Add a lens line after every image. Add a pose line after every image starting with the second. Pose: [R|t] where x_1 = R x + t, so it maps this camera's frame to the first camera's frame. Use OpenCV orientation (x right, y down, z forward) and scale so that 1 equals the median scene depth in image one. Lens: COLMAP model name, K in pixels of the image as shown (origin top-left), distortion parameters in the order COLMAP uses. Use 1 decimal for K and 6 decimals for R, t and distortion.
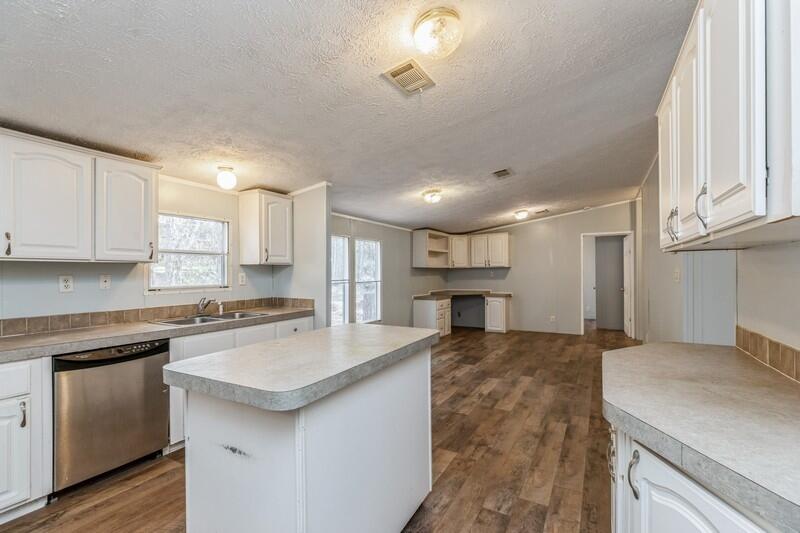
lens RADIAL K [[359.0, 0, 406.4], [0, 359.0, 270.8], [0, 0, 1]] dist [0.005076, -0.000682]
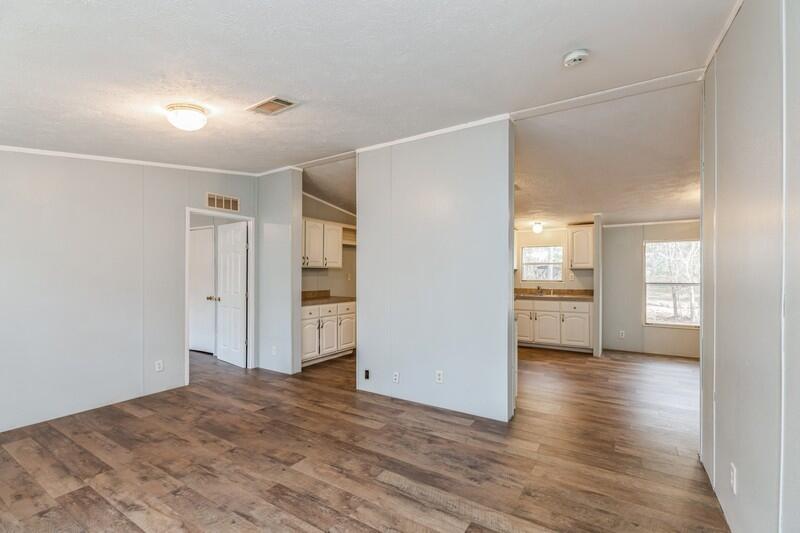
lens RADIAL K [[359.0, 0, 395.7], [0, 359.0, 273.0], [0, 0, 1]] dist [0.005076, -0.000682]
pose [[-0.070445, 0.002954, -0.997511, 1.213740], [0.003900, 0.999989, 0.002686, -0.004442], [0.997508, -0.003701, -0.070456, 0.242495]]
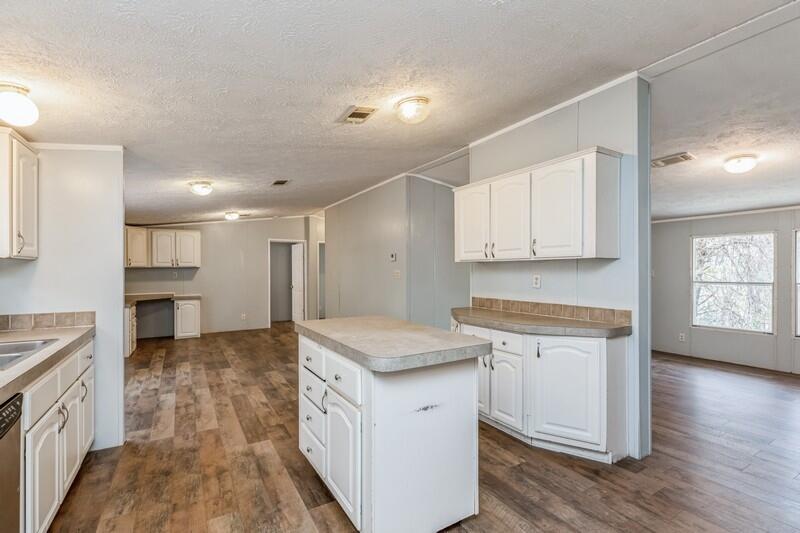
lens RADIAL K [[359.0, 0, 396.4], [0, 359.0, 274.2], [0, 0, 1]] dist [0.005076, -0.000682]
pose [[0.503611, -0.001476, 0.863929, -0.514504], [-0.003894, 0.999985, 0.003978, 0.002941], [-0.863922, -0.005367, 0.503597, 0.138017]]
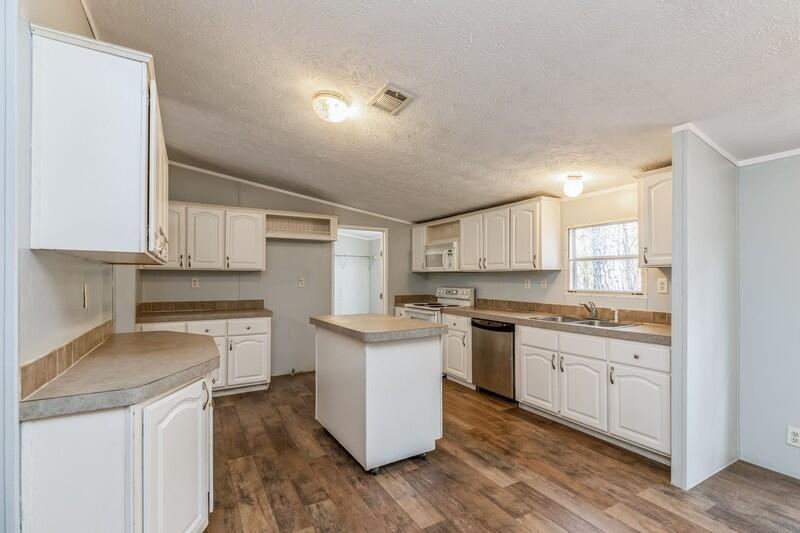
lens RADIAL K [[359.0, 0, 399.5], [0, 359.0, 281.3], [0, 0, 1]] dist [0.005076, -0.000682]
pose [[-0.519990, 0.014292, -0.854053, 0.480567], [0.005087, 0.999894, 0.013635, -0.001250], [0.854157, 0.002745, -0.520008, 0.824832]]
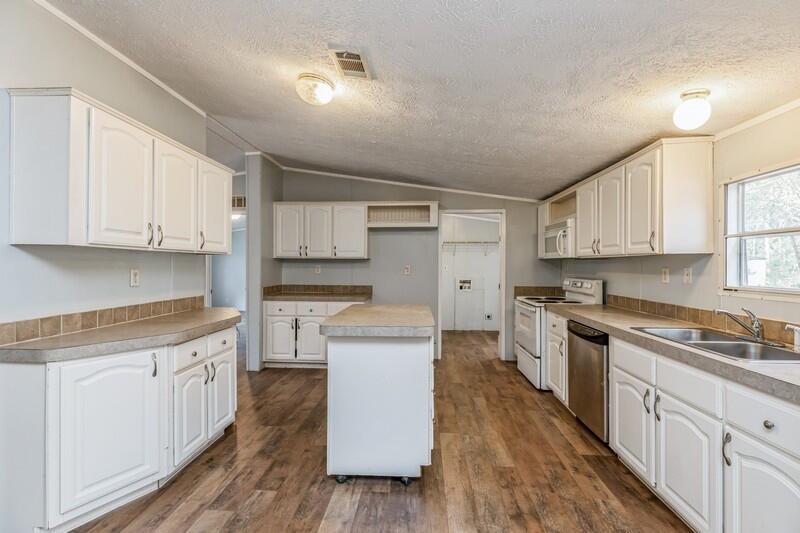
lens RADIAL K [[359.0, 0, 401.4], [0, 359.0, 267.8], [0, 0, 1]] dist [0.005076, -0.000682]
pose [[-0.905629, 0.006911, -0.424015, 0.154968], [0.004092, 0.999963, 0.007559, 0.000312], [0.424051, 0.005110, -0.905624, 1.001524]]
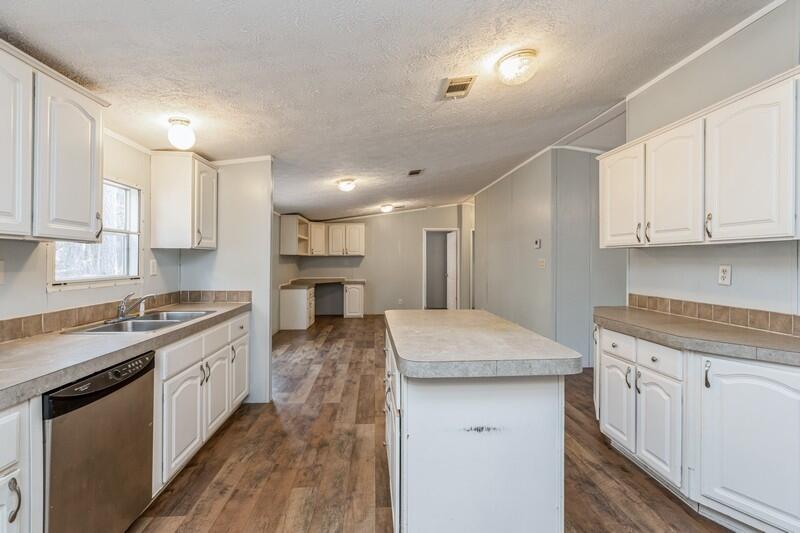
lens RADIAL K [[359.0, 0, 399.8], [0, 359.0, 260.8], [0, 0, 1]] dist [0.005076, -0.000682]
pose [[0.840694, 0.006817, 0.541467, -0.387493], [-0.009299, 0.999955, 0.001849, 0.002551], [-0.541430, -0.006589, 0.840720, 0.078397]]
